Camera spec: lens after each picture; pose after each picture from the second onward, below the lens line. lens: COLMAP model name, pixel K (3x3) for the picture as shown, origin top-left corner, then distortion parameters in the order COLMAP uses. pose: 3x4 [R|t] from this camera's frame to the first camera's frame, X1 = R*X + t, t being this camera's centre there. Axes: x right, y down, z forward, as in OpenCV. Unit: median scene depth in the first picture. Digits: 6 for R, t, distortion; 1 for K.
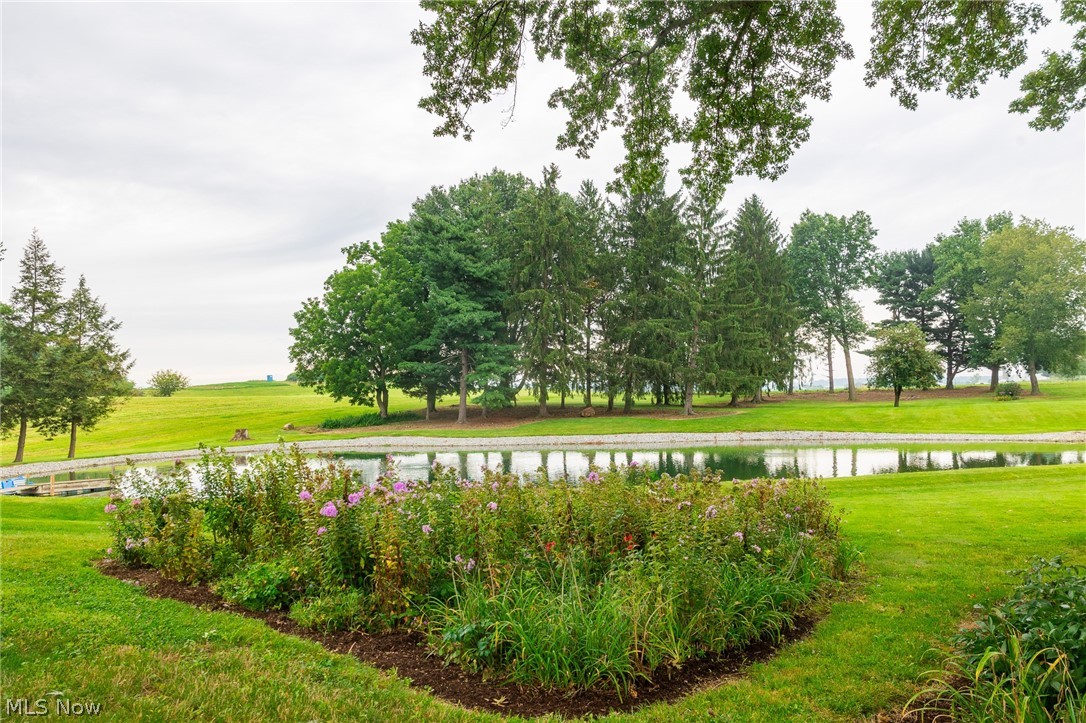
lens RADIAL K [[738.6, 0, 538.0], [0, 738.6, 362.2], [0, 0, 1]] dist [0.008407, -0.002237]
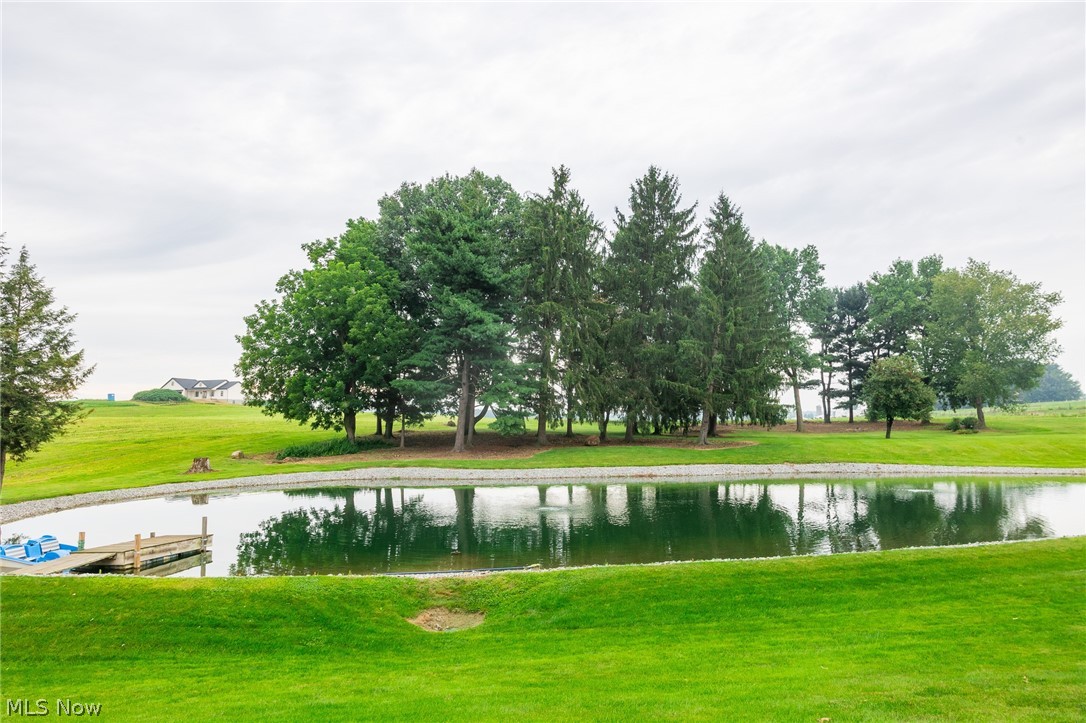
lens RADIAL K [[738.6, 0, 545.1], [0, 738.6, 362.8], [0, 0, 1]] dist [0.008407, -0.002237]
pose [[0.976212, 0.032604, 0.214352, -0.181552], [-0.024768, 0.998927, -0.039144, 0.008917], [-0.215398, 0.032904, 0.975972, 0.121684]]
